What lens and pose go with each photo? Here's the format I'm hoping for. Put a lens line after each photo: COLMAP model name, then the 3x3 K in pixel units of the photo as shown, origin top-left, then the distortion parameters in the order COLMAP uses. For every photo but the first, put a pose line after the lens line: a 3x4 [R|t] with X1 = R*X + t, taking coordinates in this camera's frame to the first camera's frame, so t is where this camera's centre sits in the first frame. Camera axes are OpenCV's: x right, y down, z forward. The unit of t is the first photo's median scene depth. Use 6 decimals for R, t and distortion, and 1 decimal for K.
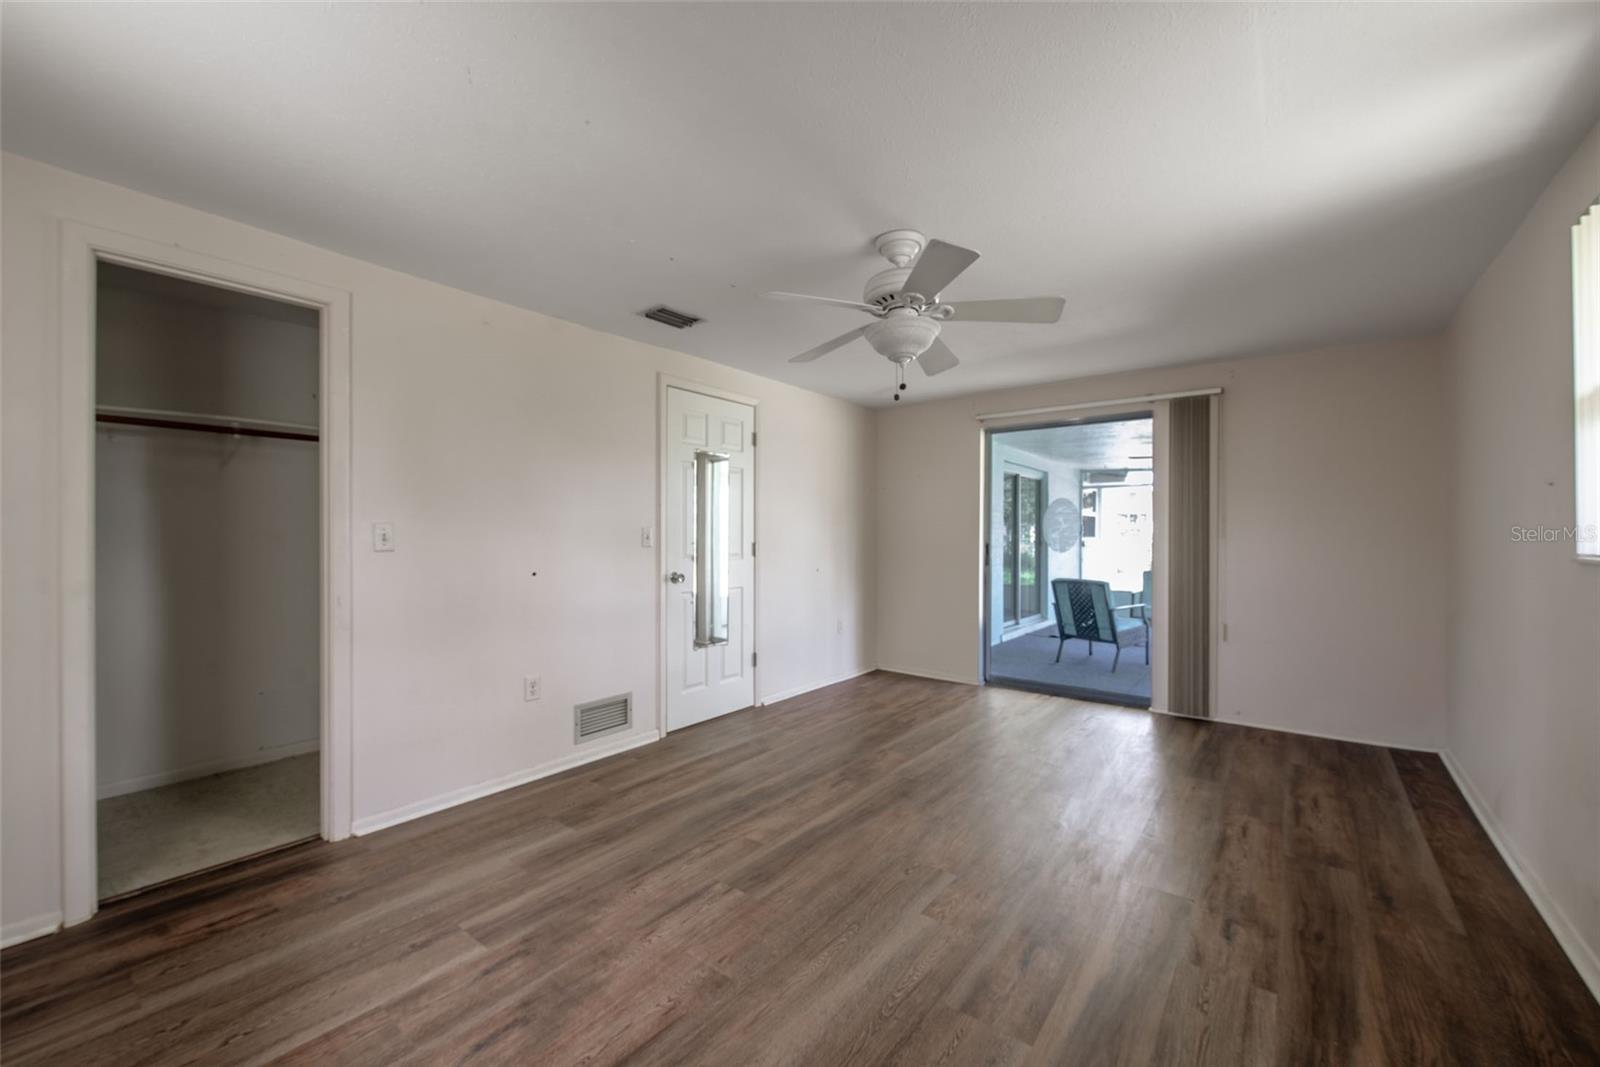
lens RADIAL K [[659.4, 0, 800.0], [0, 659.4, 533.5], [0, 0, 1]] dist [-0.001082, -0.000345]
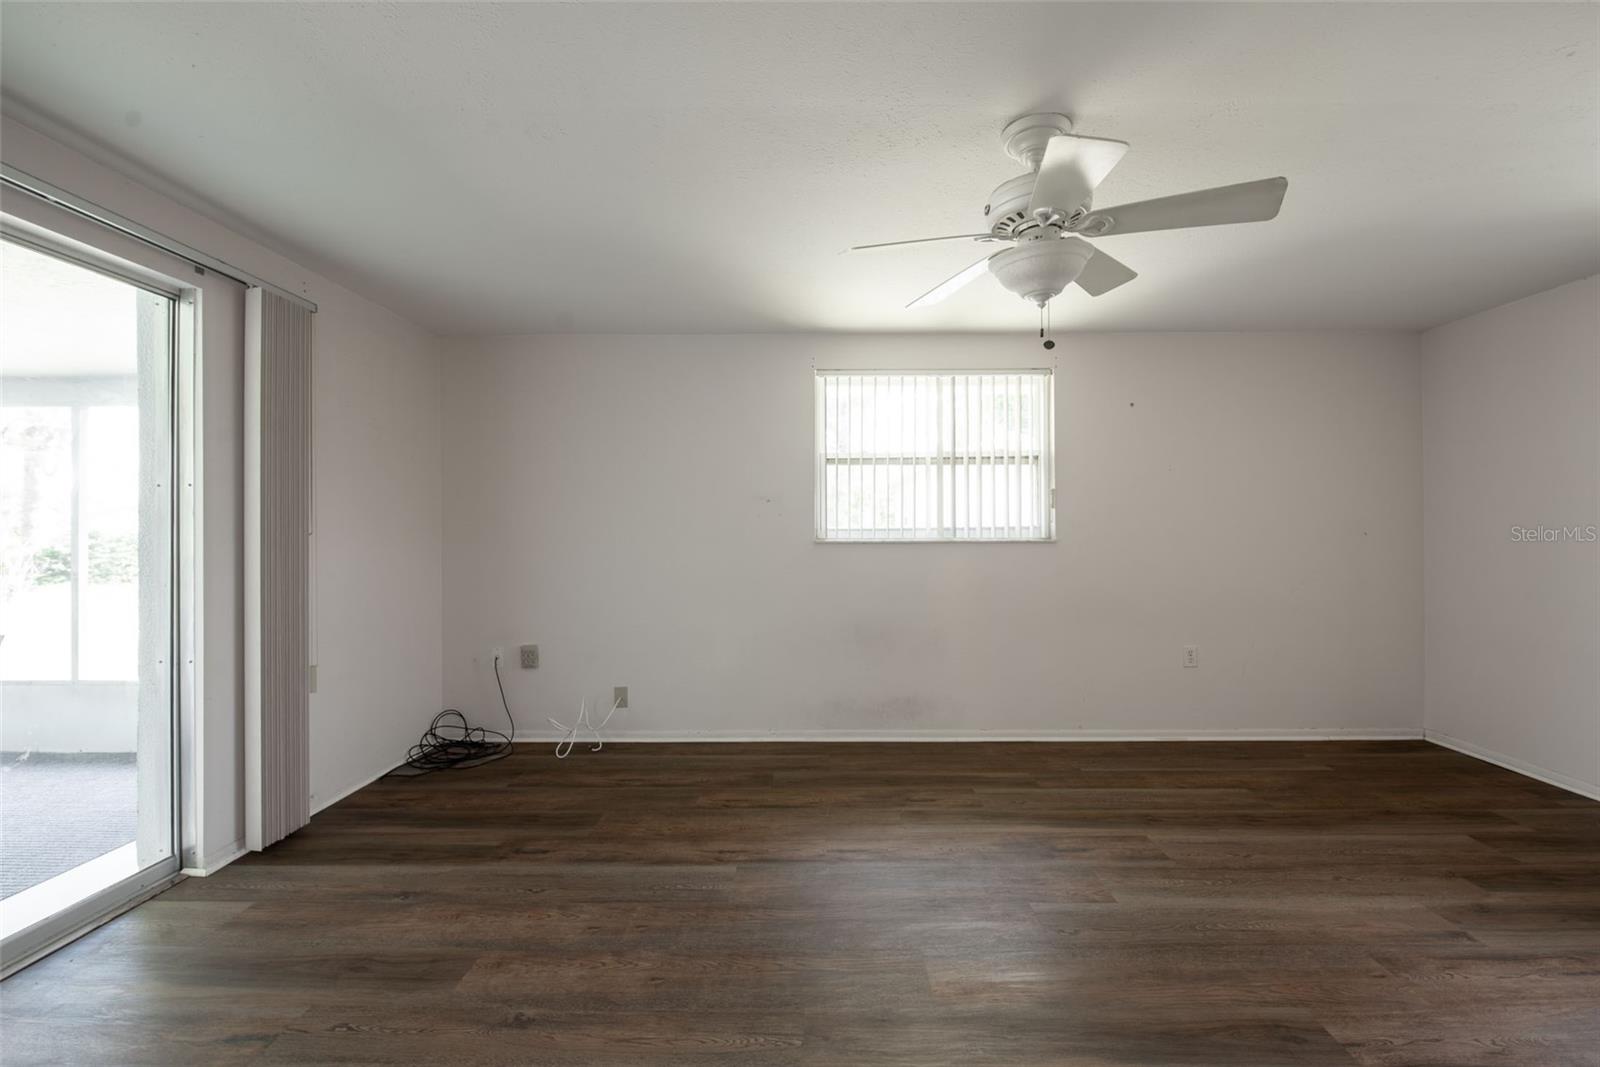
lens RADIAL K [[659.4, 0, 800.0], [0, 659.4, 533.5], [0, 0, 1]] dist [-0.001082, -0.000345]
pose [[-0.610493, -0.006948, 0.791991, -0.328917], [-0.000080, 0.999962, 0.008711, 0.000265], [-0.792022, 0.005254, -0.610470, 2.073146]]
